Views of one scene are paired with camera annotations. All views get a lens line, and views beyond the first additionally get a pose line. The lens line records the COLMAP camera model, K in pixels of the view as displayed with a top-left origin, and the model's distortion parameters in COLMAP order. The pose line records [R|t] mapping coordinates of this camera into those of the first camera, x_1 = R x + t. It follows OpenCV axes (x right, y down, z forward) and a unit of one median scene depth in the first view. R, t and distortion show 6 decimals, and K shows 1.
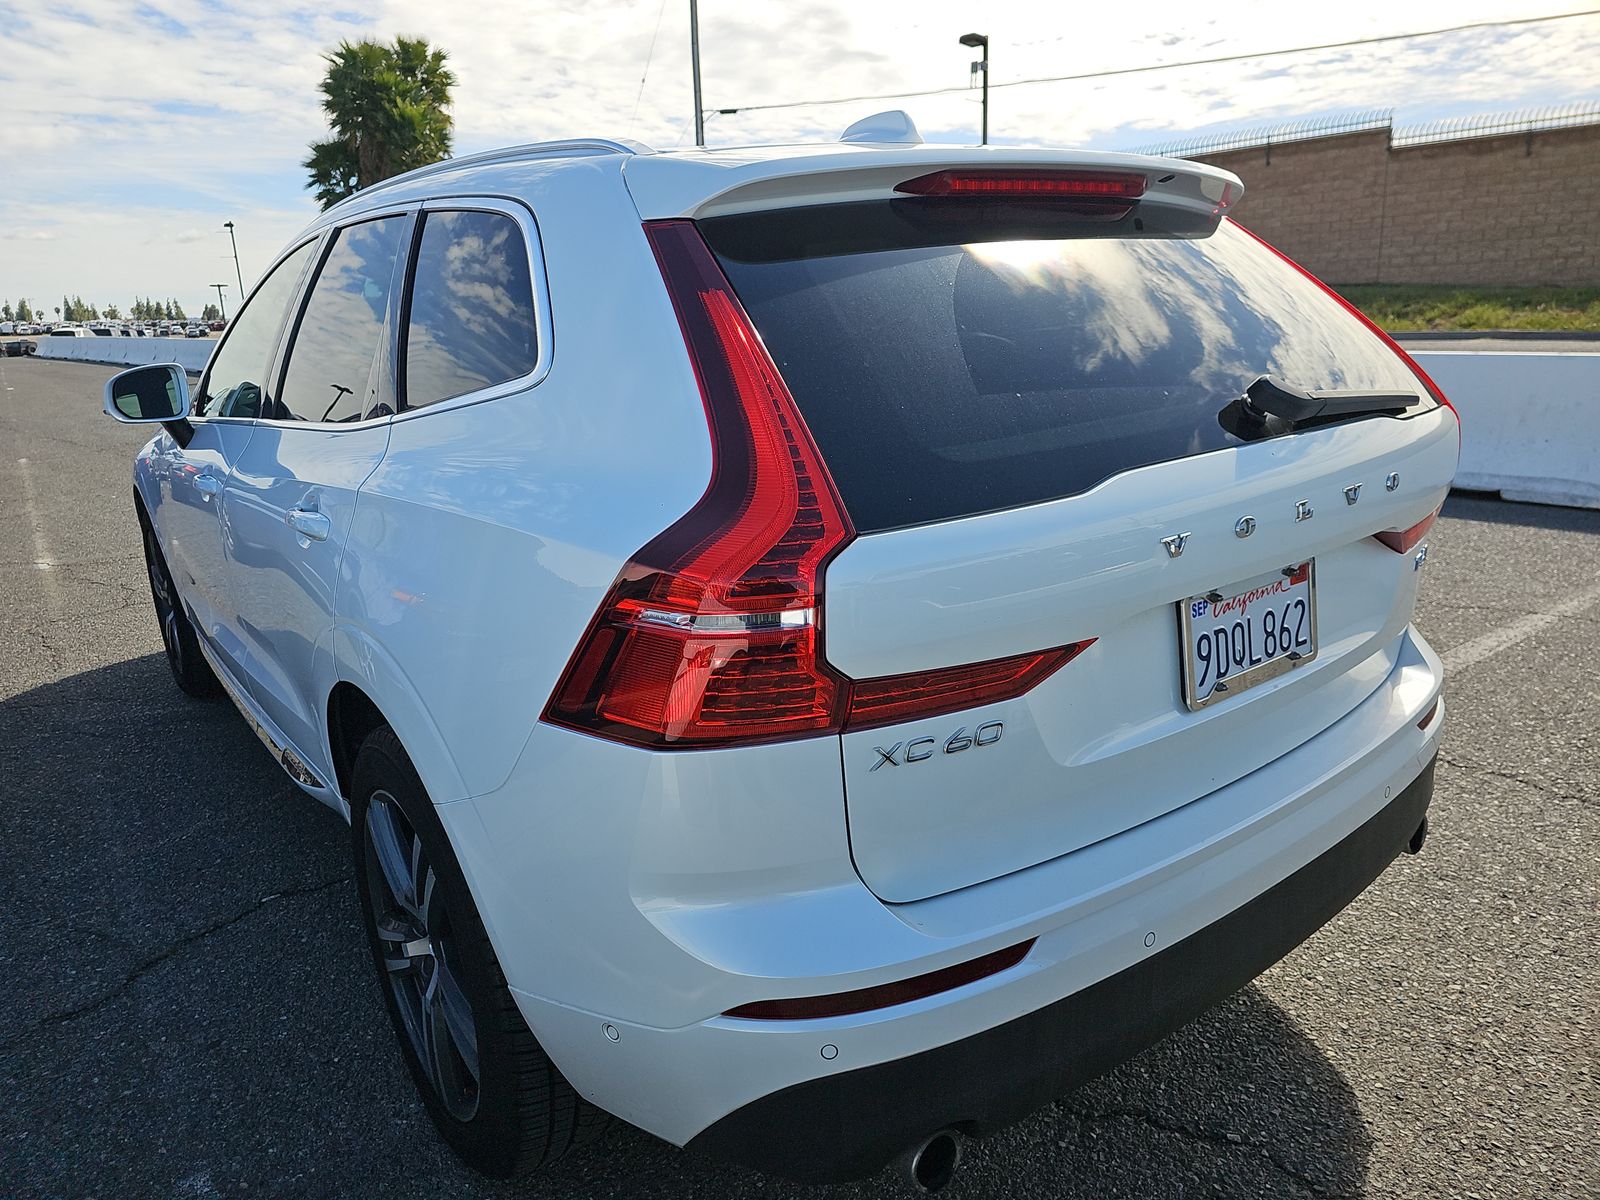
lens RADIAL K [[1058.5, 0, 800.0], [0, 1058.5, 600.0], [0, 0, 1]] dist [0.064021, -0.065875]
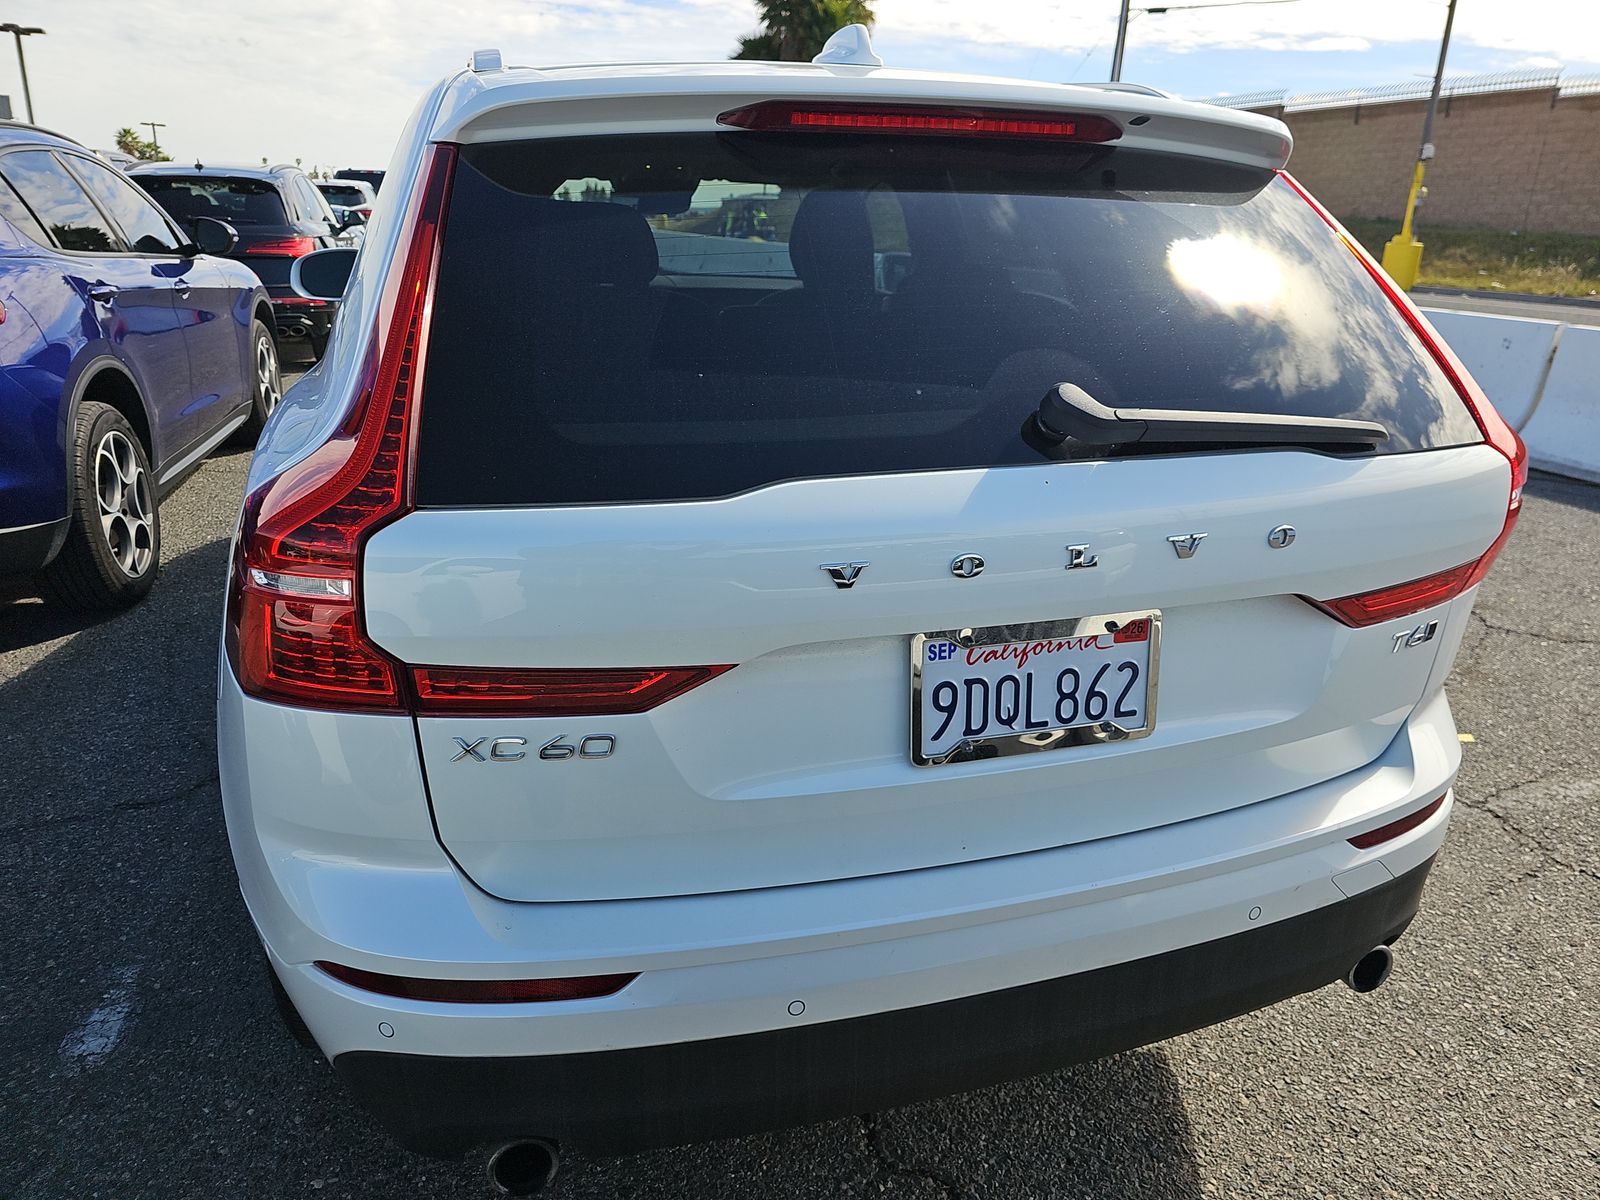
lens RADIAL K [[1069.7, 0, 800.0], [0, 1069.7, 600.0], [0, 0, 1]] dist [0.036678, -0.037145]
pose [[0.943592, 0.173117, -0.282248, 0.487239], [-0.151963, 0.983775, 0.095368, -0.092965], [0.294178, -0.047097, 0.954589, 0.157906]]
